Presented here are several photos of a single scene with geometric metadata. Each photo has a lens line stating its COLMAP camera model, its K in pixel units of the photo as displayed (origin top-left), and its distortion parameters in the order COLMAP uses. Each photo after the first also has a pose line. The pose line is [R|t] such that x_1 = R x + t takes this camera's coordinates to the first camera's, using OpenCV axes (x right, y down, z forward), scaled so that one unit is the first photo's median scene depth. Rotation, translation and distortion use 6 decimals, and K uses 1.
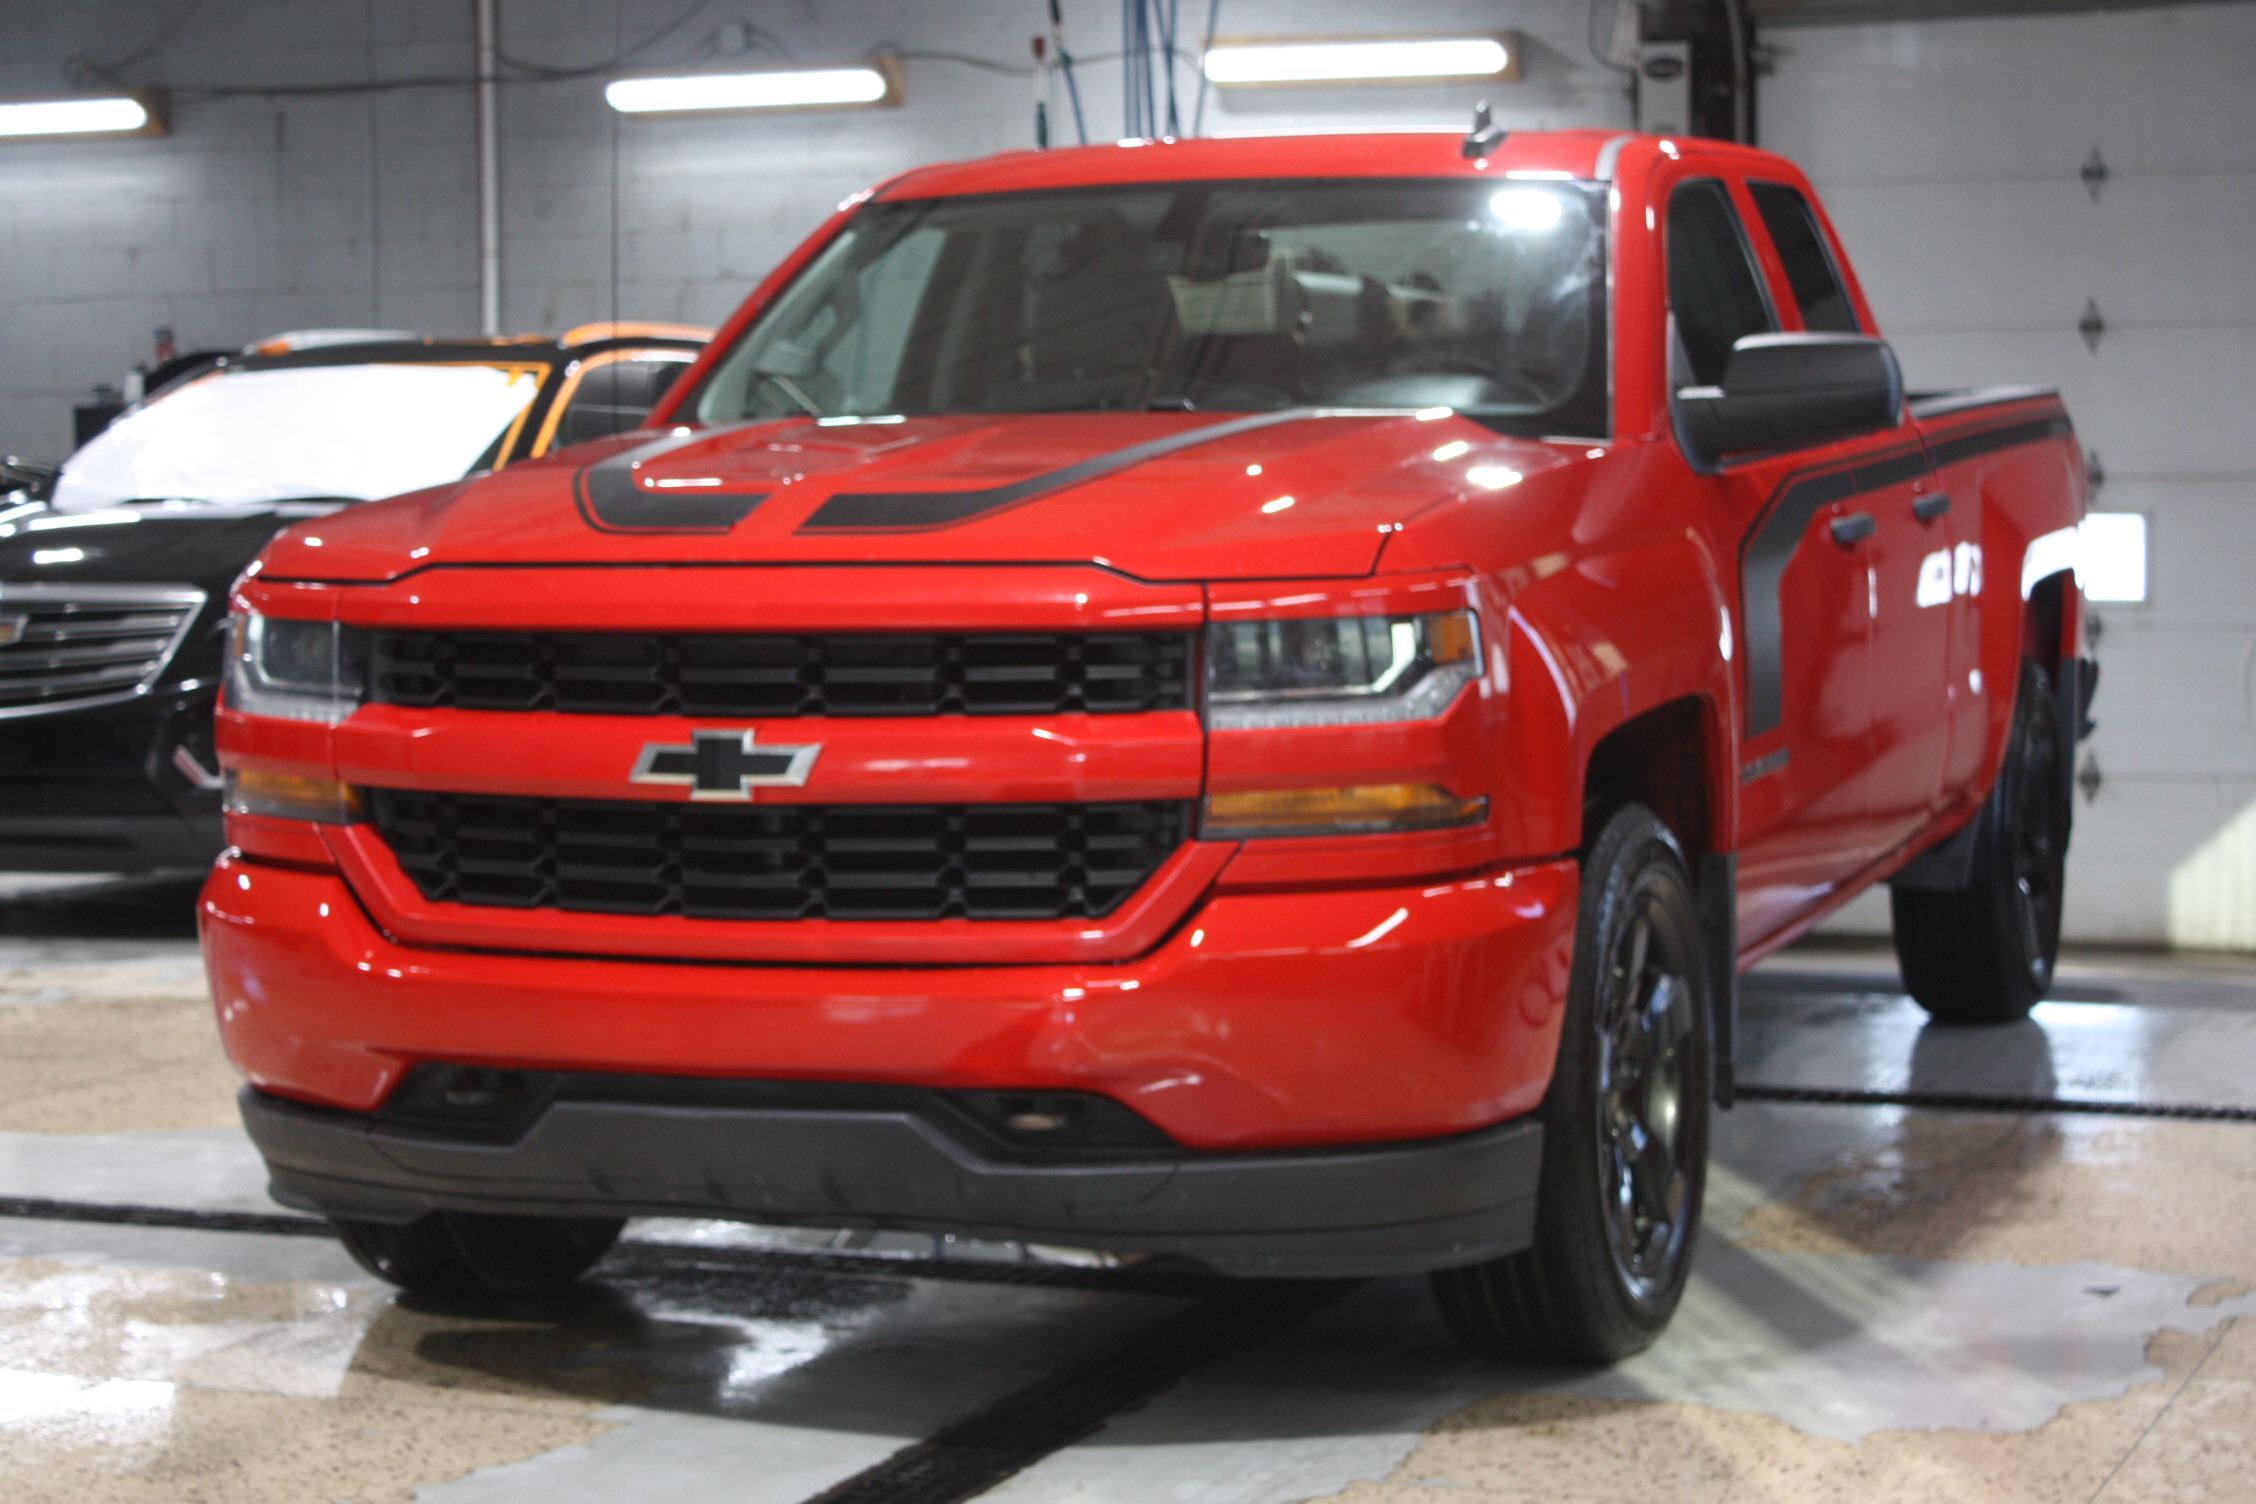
lens RADIAL K [[4604.0, 0, 1128.2], [0, 4604.0, 760.8], [0, 0, 1]] dist [0.074274, 0.000000]
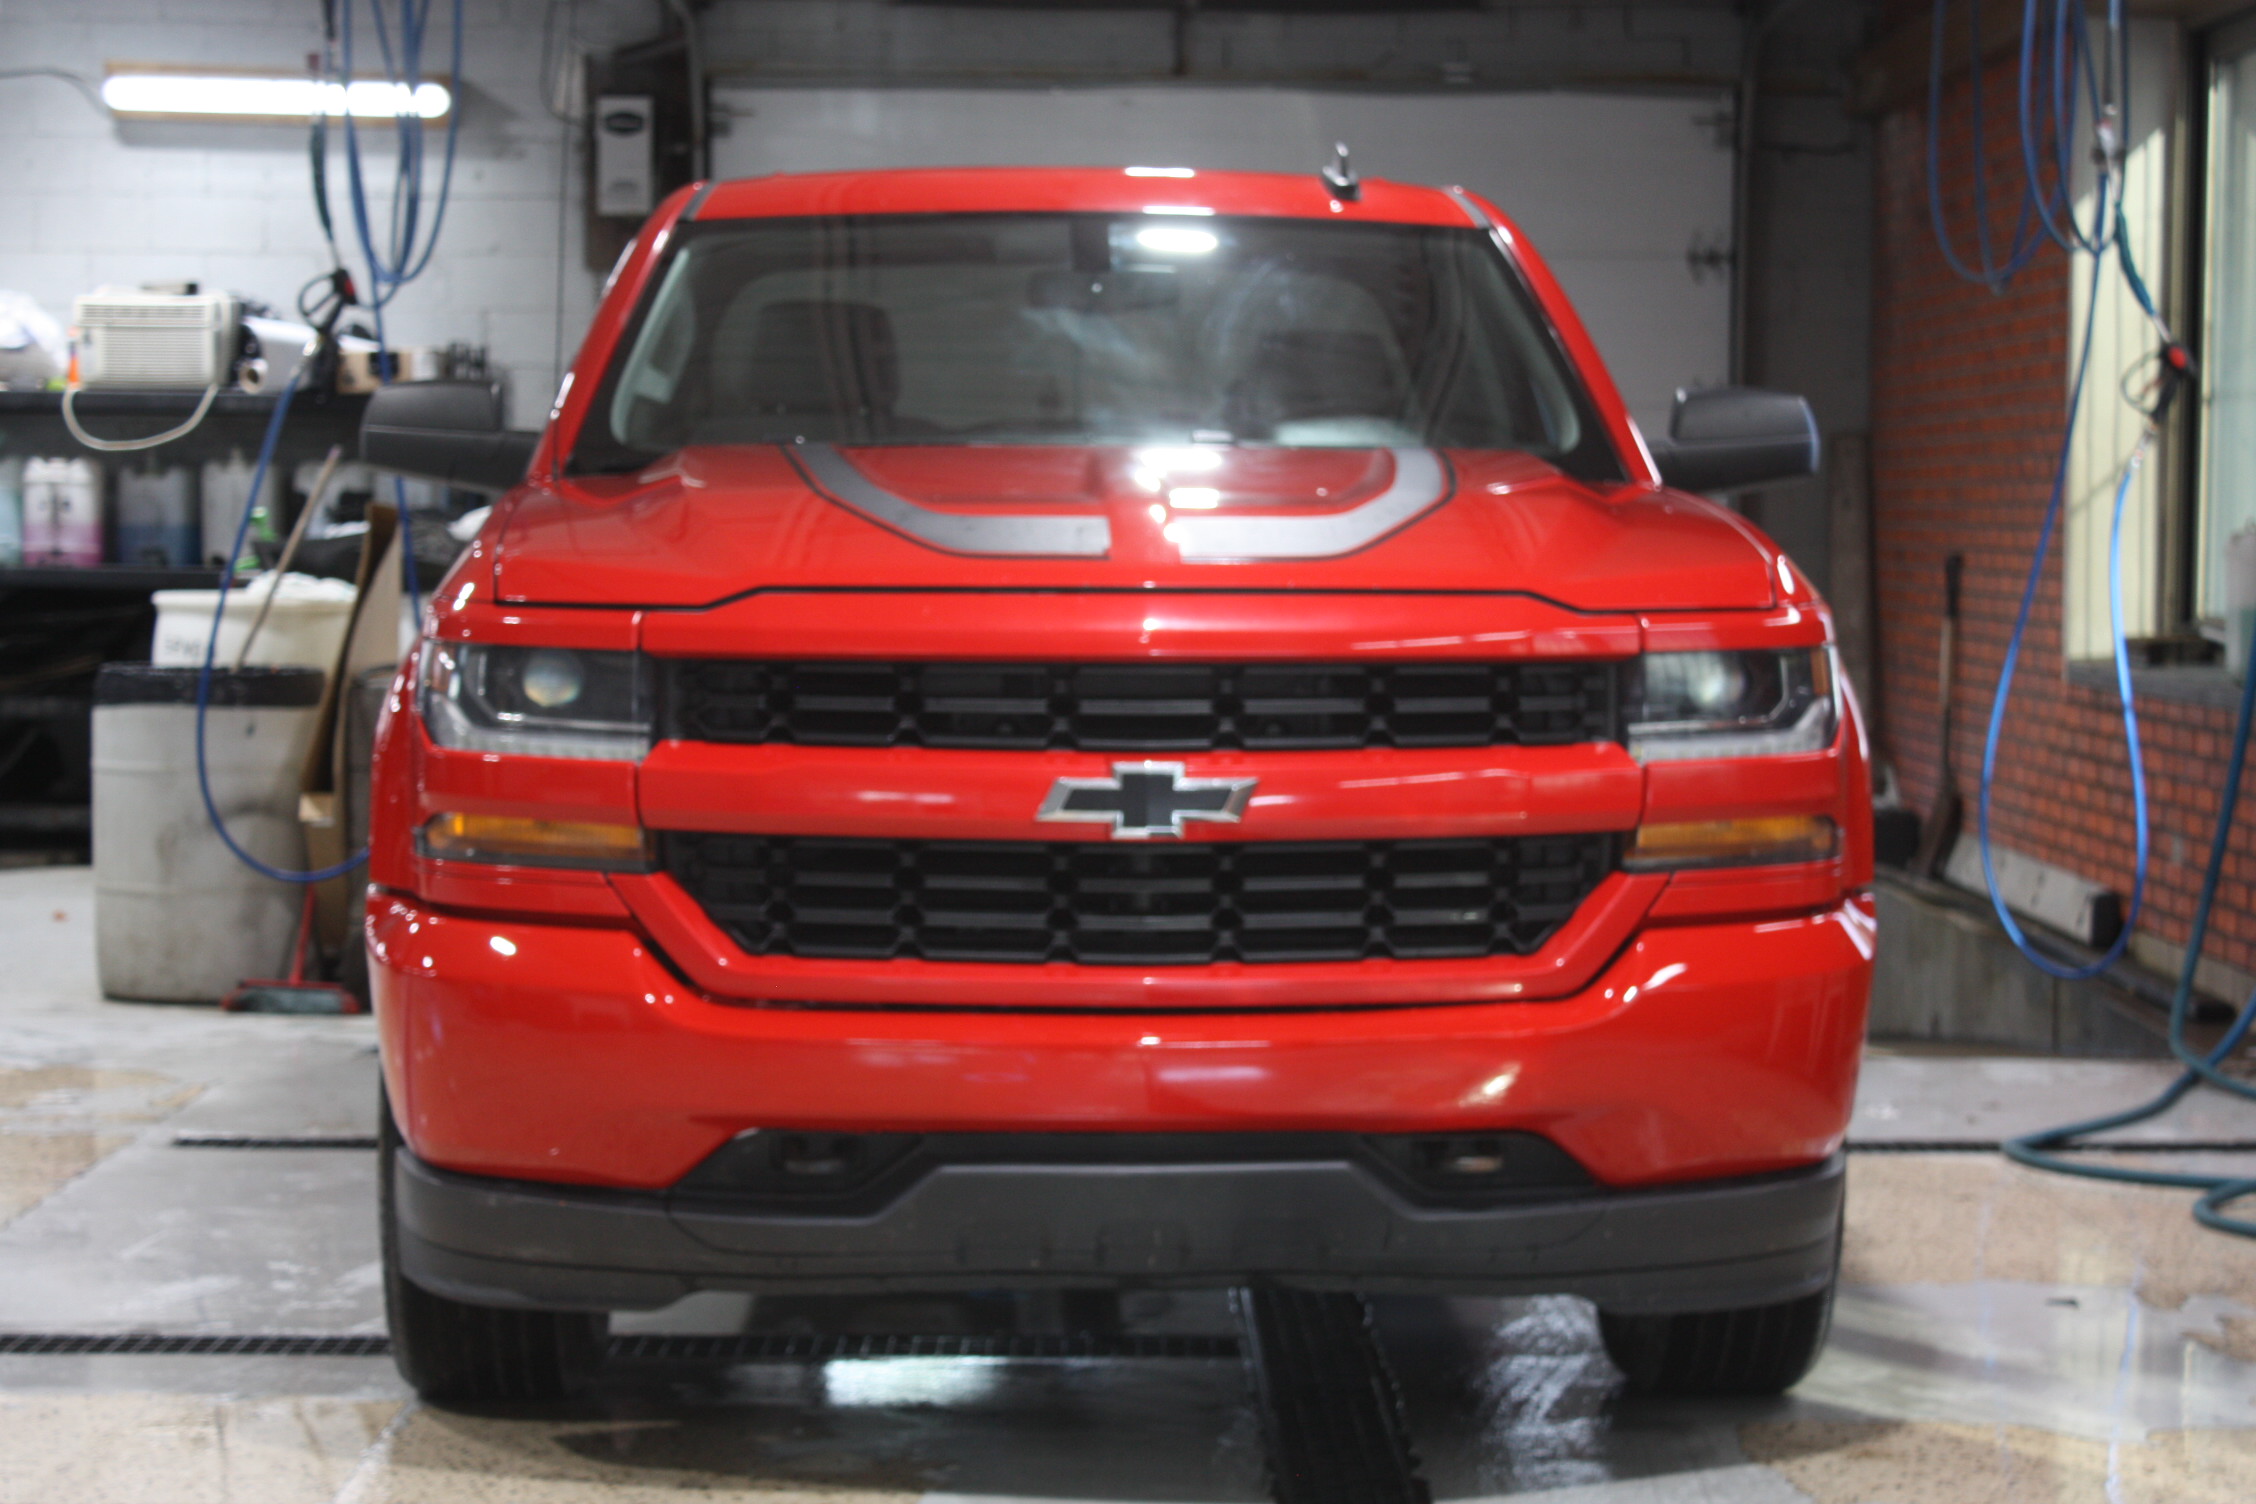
lens RADIAL K [[4786.3, 0, 1127.6], [0, 4786.3, 744.6], [0, 0, 1]] dist [0.020122, 0.000000]
pose [[0.912484, -0.001174, 0.409112, -0.491942], [0.011395, 0.999681, -0.022546, 0.011340], [-0.408955, 0.025234, 0.912206, 0.102020]]
